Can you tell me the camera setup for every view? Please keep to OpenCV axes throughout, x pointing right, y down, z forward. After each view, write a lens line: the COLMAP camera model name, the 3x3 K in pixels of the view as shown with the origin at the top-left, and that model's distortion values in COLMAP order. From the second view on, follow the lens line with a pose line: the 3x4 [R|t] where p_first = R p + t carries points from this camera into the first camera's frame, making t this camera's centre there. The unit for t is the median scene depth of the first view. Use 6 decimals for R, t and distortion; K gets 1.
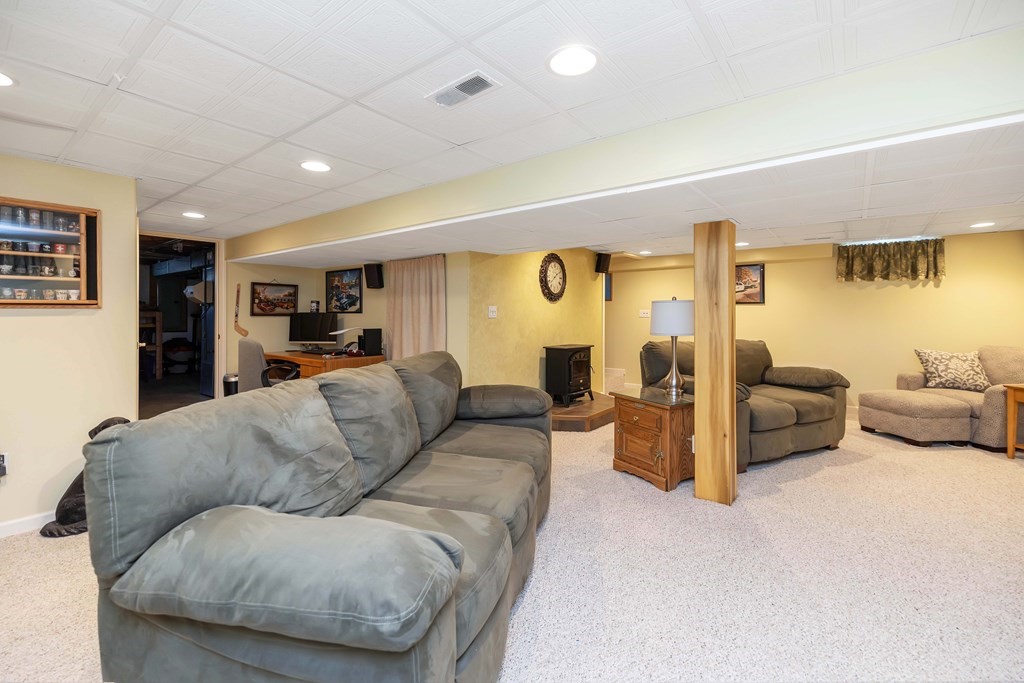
lens RADIAL K [[448.2, 0, 513.5], [0, 448.2, 313.4], [0, 0, 1]] dist [-0.000101, -0.000602]
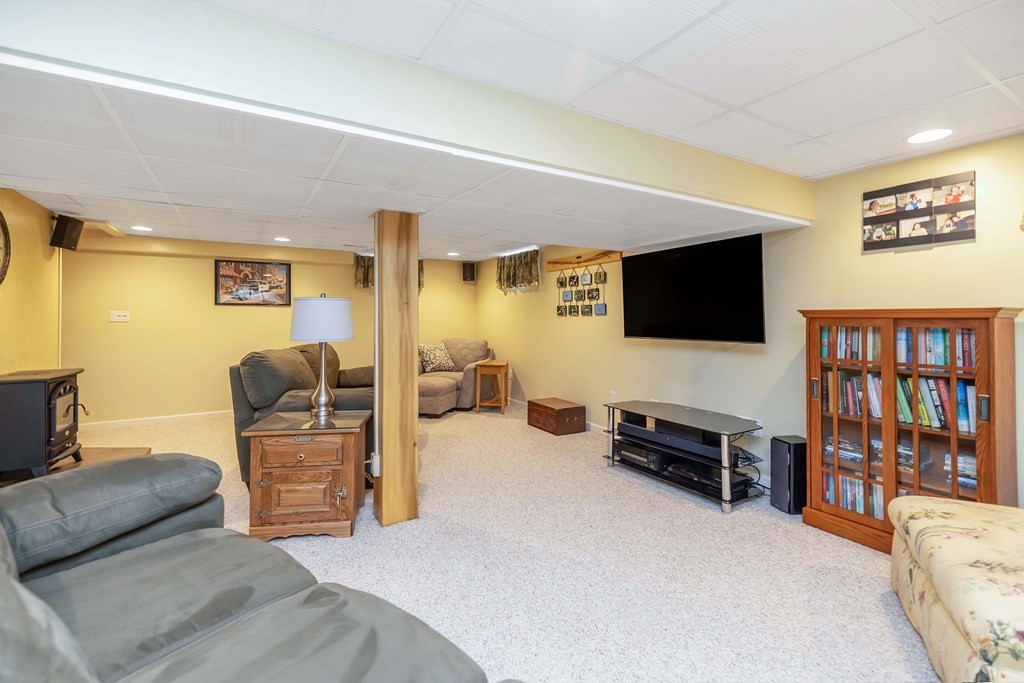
lens RADIAL K [[448.2, 0, 513.5], [0, 448.2, 313.4], [0, 0, 1]] dist [-0.000101, -0.000602]
pose [[0.363987, 0.007864, 0.931371, -0.223774], [0.001843, 0.999956, -0.009164, 0.005950], [-0.931402, 0.005052, 0.363956, 0.326274]]
